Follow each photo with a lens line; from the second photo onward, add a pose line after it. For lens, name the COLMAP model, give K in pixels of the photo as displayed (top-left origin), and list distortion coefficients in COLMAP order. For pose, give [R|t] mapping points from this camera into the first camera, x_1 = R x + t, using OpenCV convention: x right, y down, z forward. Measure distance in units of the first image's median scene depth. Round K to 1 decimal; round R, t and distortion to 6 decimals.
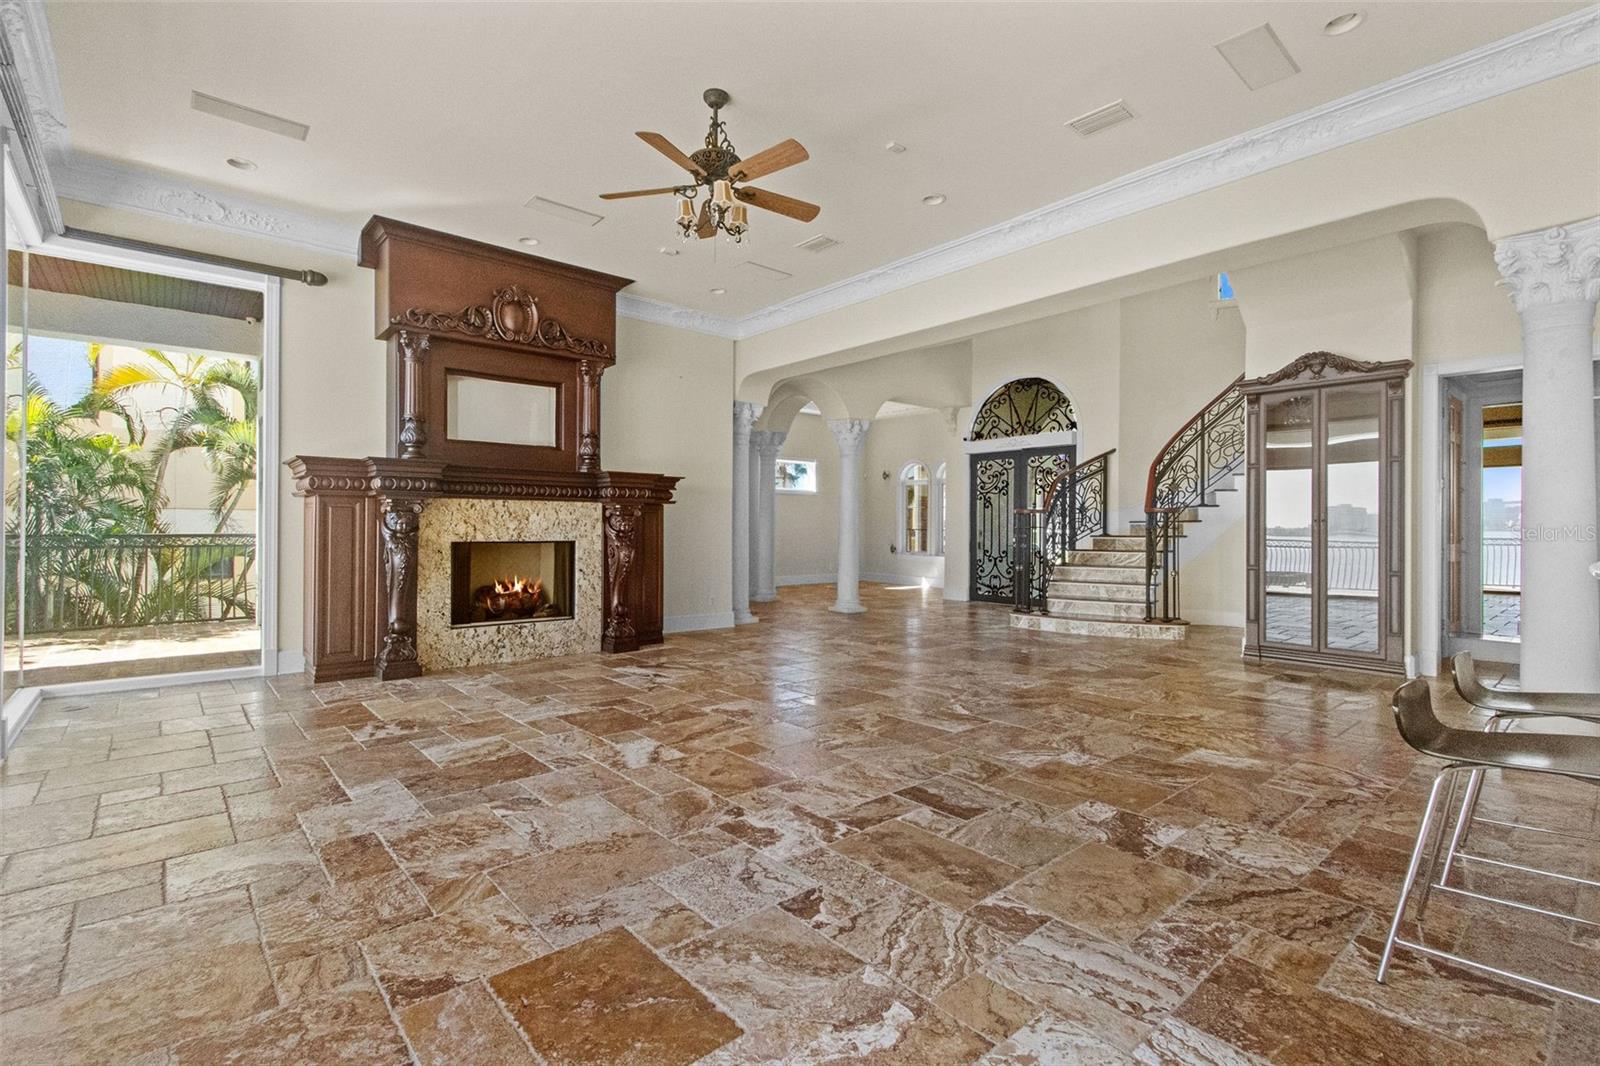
lens RADIAL K [[730.9, 0, 798.2], [0, 730.9, 525.3], [0, 0, 1]] dist [0.010397, -0.003807]
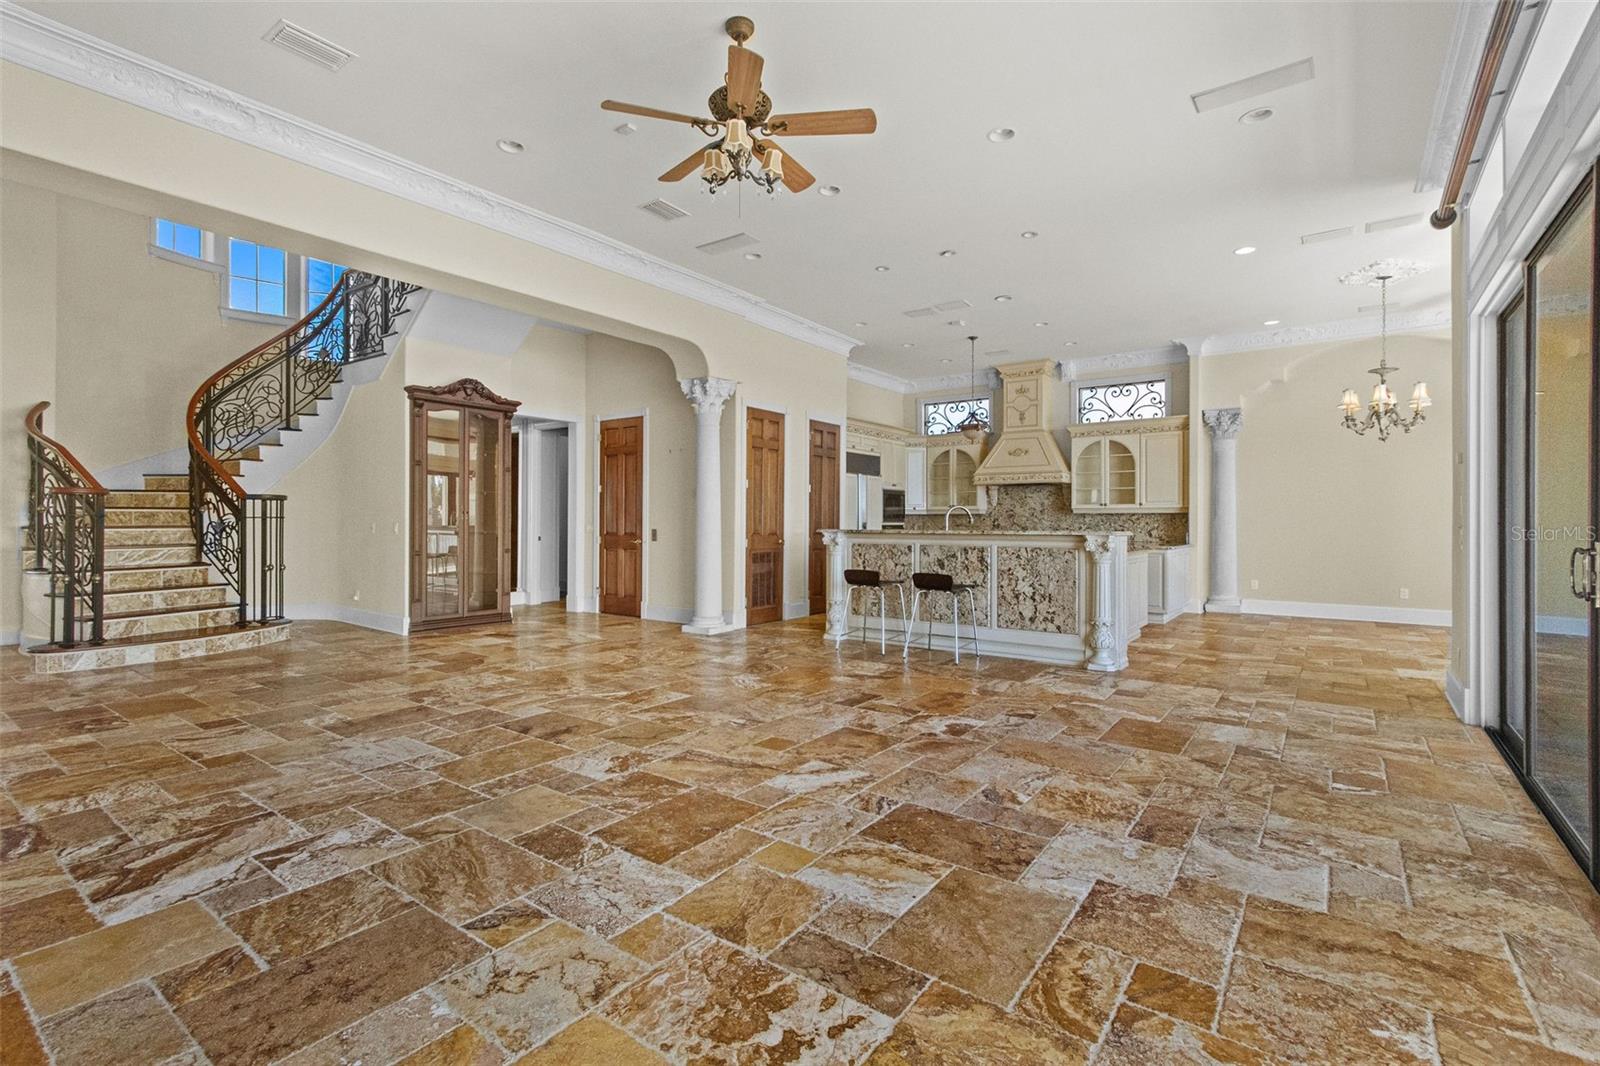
lens RADIAL K [[730.9, 0, 782.0], [0, 730.9, 521.5], [0, 0, 1]] dist [0.010397, -0.003807]
pose [[-0.201629, -0.005237, 0.979448, -0.674047], [-0.010252, 0.999942, 0.003236, -0.000323], [-0.979408, -0.009389, -0.201671, 0.772699]]
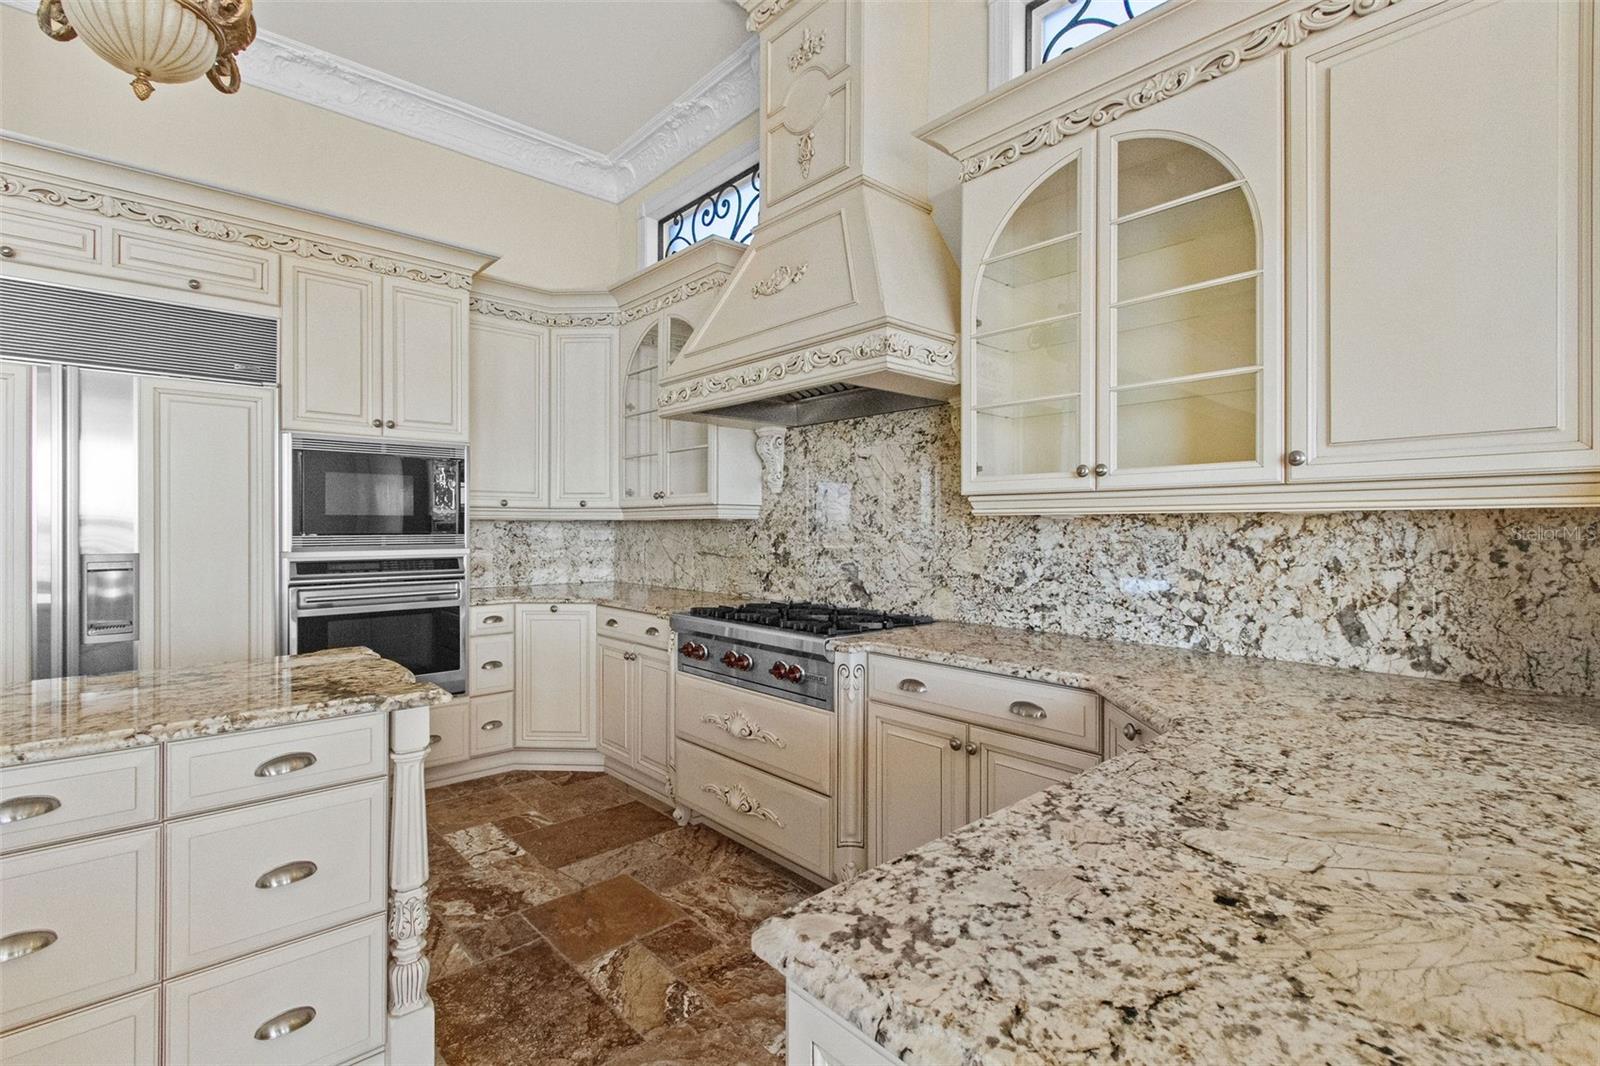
lens RADIAL K [[730.9, 0, 786.1], [0, 730.9, 526.7], [0, 0, 1]] dist [0.010397, -0.003807]
pose [[-0.005939, -0.004964, 0.999970, 0.543183], [-0.006529, 0.999967, 0.004925, -0.017080], [-0.999961, -0.006499, -0.005971, -0.191559]]
